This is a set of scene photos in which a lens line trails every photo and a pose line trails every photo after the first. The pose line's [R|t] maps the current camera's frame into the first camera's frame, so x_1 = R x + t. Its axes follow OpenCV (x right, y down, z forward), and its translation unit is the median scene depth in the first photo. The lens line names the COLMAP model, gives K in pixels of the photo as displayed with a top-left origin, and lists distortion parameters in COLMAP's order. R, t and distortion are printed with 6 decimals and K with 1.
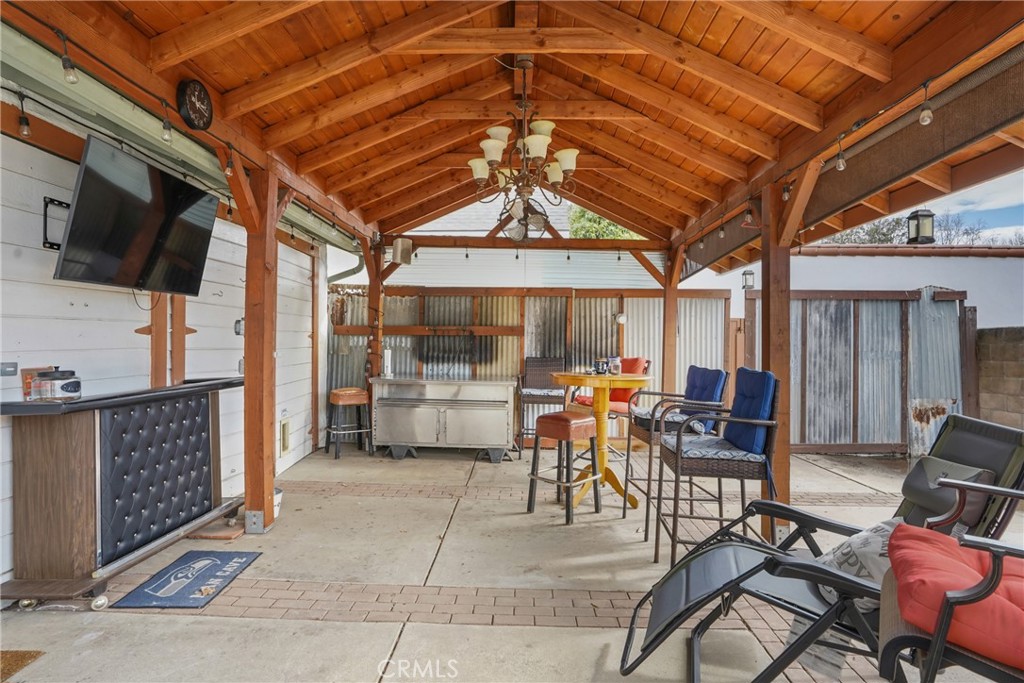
lens RADIAL K [[559.6, 0, 512.0], [0, 559.6, 341.5], [0, 0, 1]] dist [-0.000343, -0.000074]
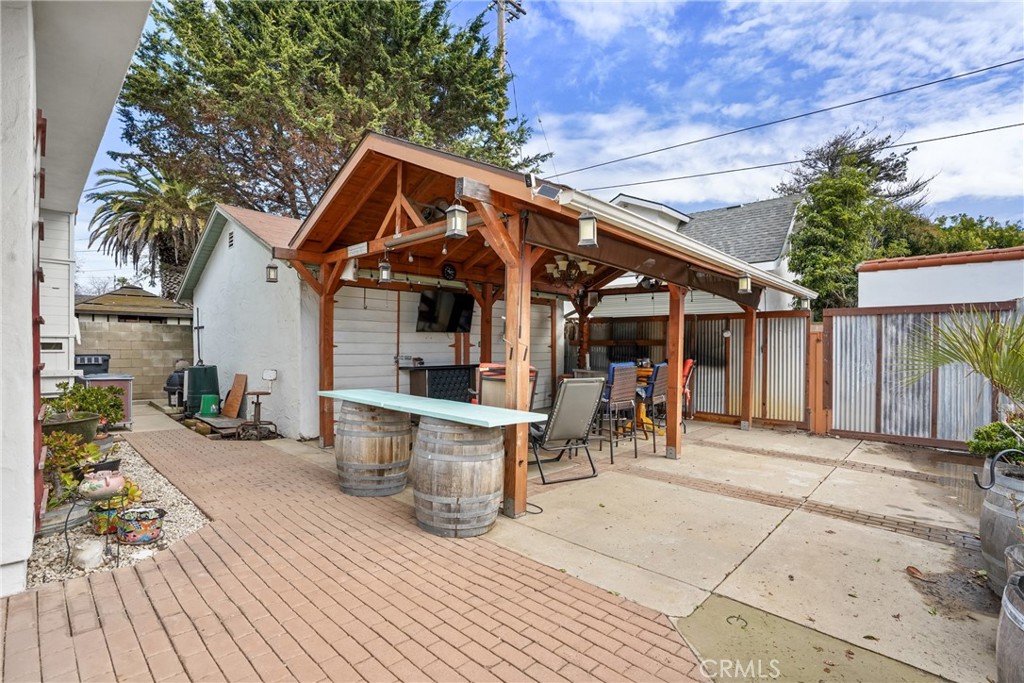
lens RADIAL K [[469.3, 0, 512.0], [0, 469.3, 341.5], [0, 0, 1]] dist [0.000572, 0.000151]
pose [[0.739661, -0.010776, -0.672894, 0.619266], [0.000666, 0.999883, -0.015281, -0.001986], [0.672980, 0.010855, 0.739581, -0.291630]]
